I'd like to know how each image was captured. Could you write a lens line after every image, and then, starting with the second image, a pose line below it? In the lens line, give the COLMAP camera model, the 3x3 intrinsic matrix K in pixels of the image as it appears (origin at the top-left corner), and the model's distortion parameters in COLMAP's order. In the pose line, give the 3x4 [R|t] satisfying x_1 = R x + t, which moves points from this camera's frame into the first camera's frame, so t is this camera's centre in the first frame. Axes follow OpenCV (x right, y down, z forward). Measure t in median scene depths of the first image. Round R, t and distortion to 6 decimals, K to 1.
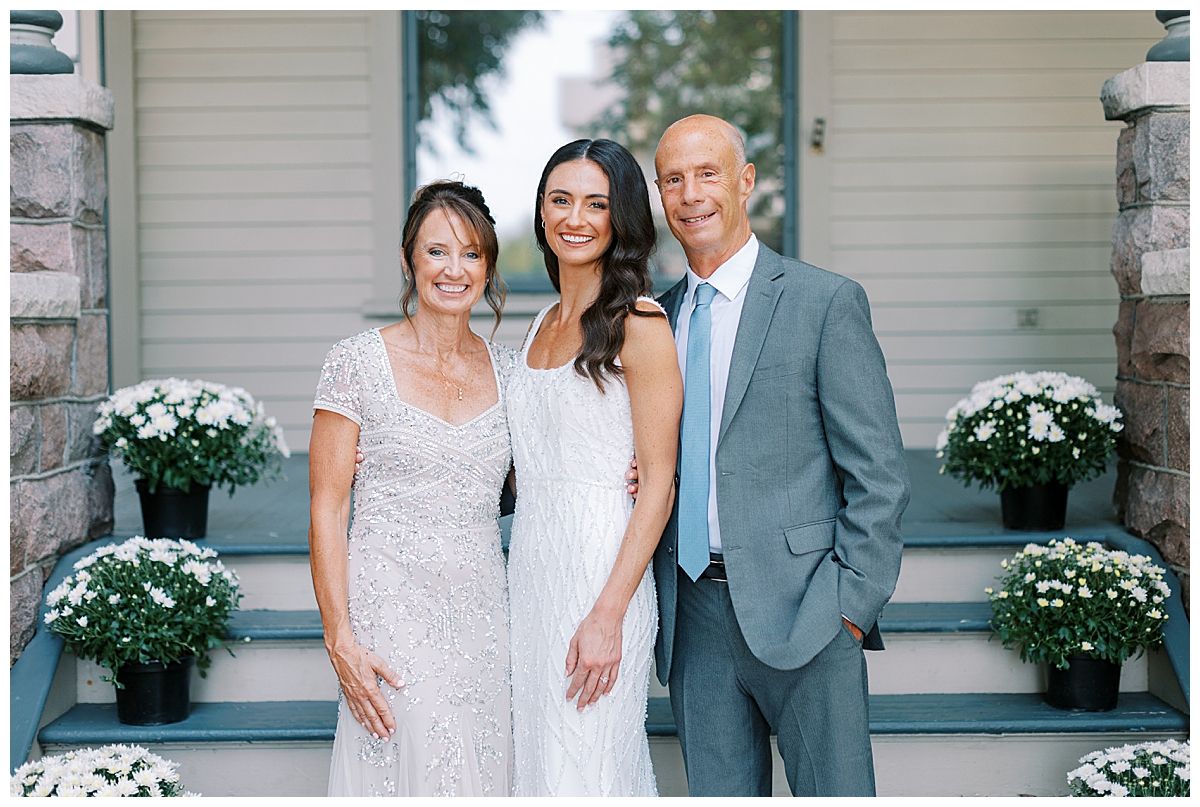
lens RADIAL K [[1703.0, 0, 600.0], [0, 1703.0, 403.5], [0, 0, 1]] dist [0.006322, 0.056744]
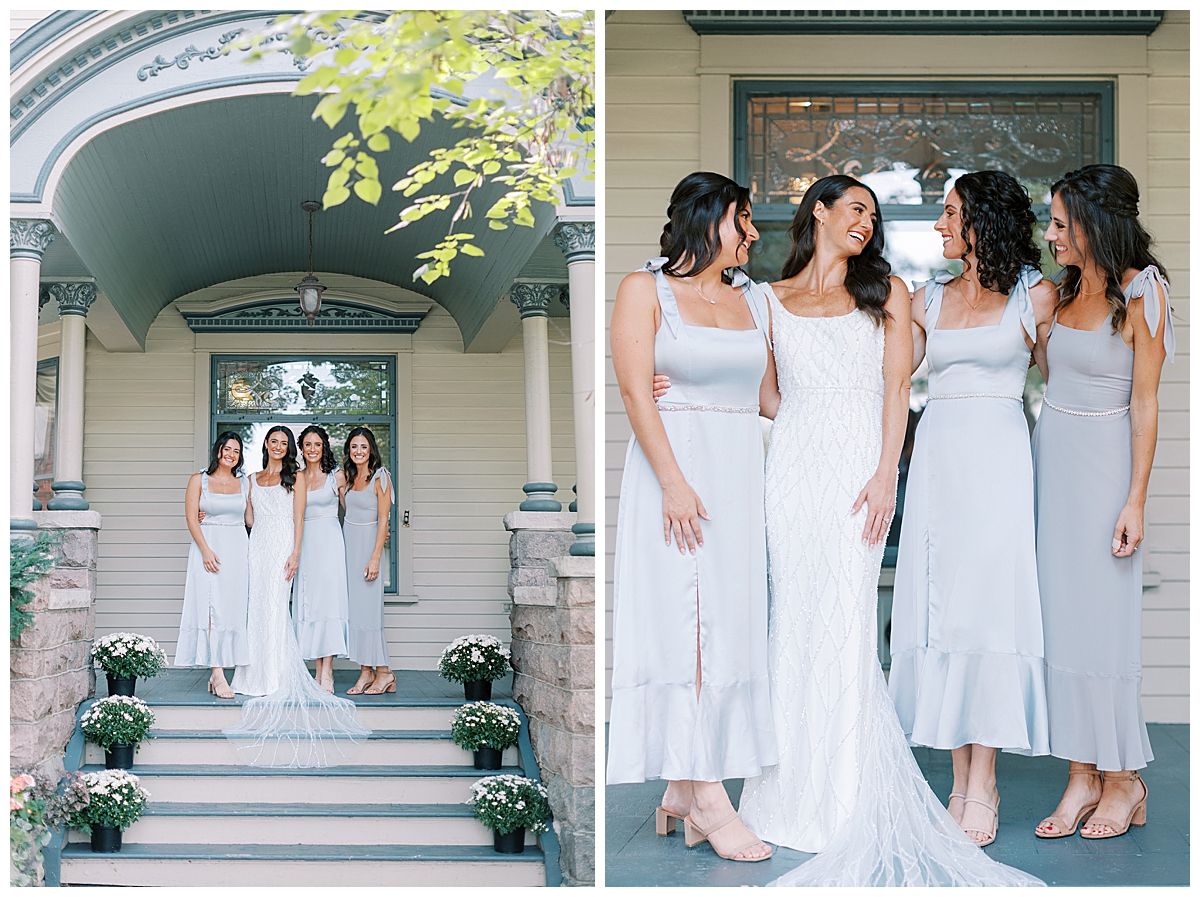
lens RADIAL K [[1237.3, 0, 297.3], [0, 1237.3, 449.7], [0, 0, 1]] dist [0.005298, -0.001586]
pose [[0.999855, 0.011644, -0.012453, 0.018545], [-0.013501, 0.986820, -0.161255, 0.010562], [0.010411, 0.161400, 0.986834, -0.825994]]
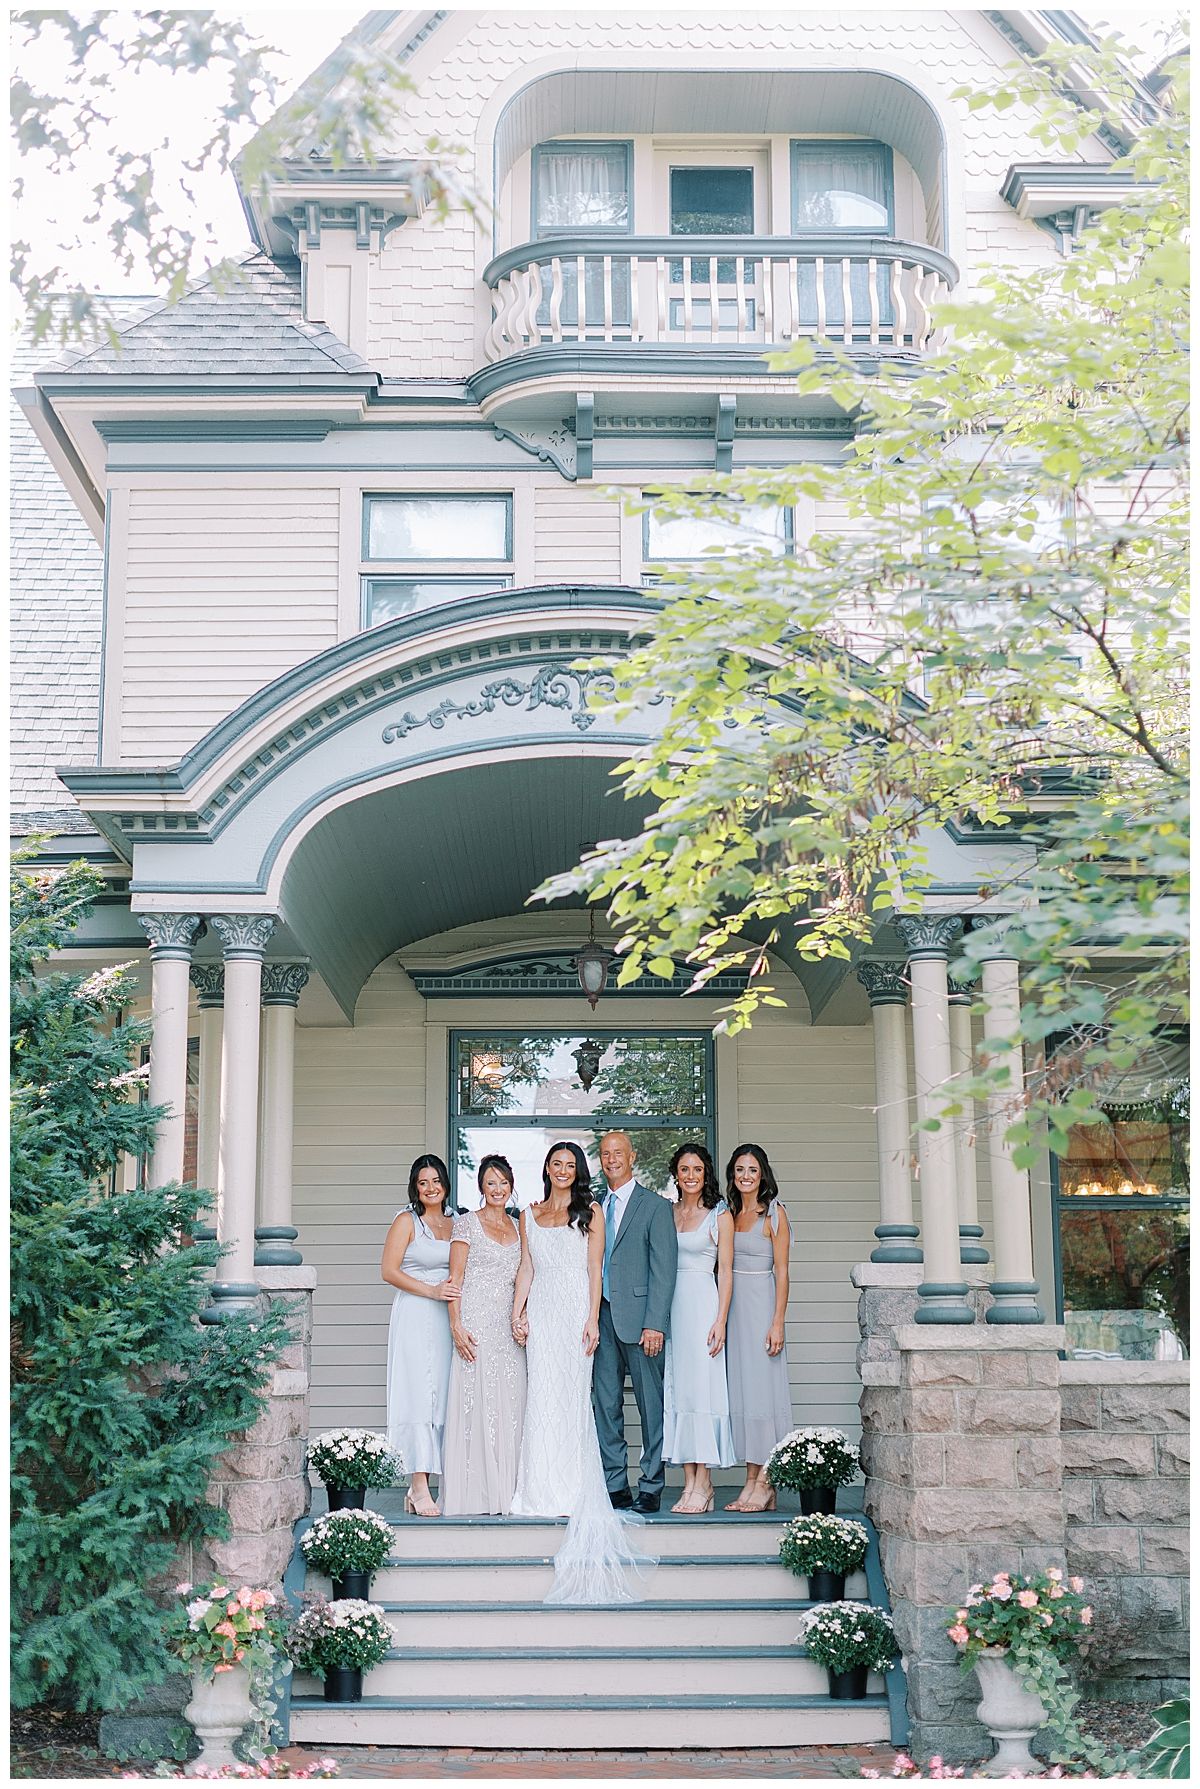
lens RADIAL K [[2511.5, 0, 588.6], [0, 2511.5, 905.0], [0, 0, 1]] dist [0.013750, 0.019360]
pose [[0.999986, 0.005264, -0.000178, 0.007167], [-0.005161, 0.972583, -0.232497, 0.069200], [-0.001050, 0.232495, 0.972597, -1.857576]]
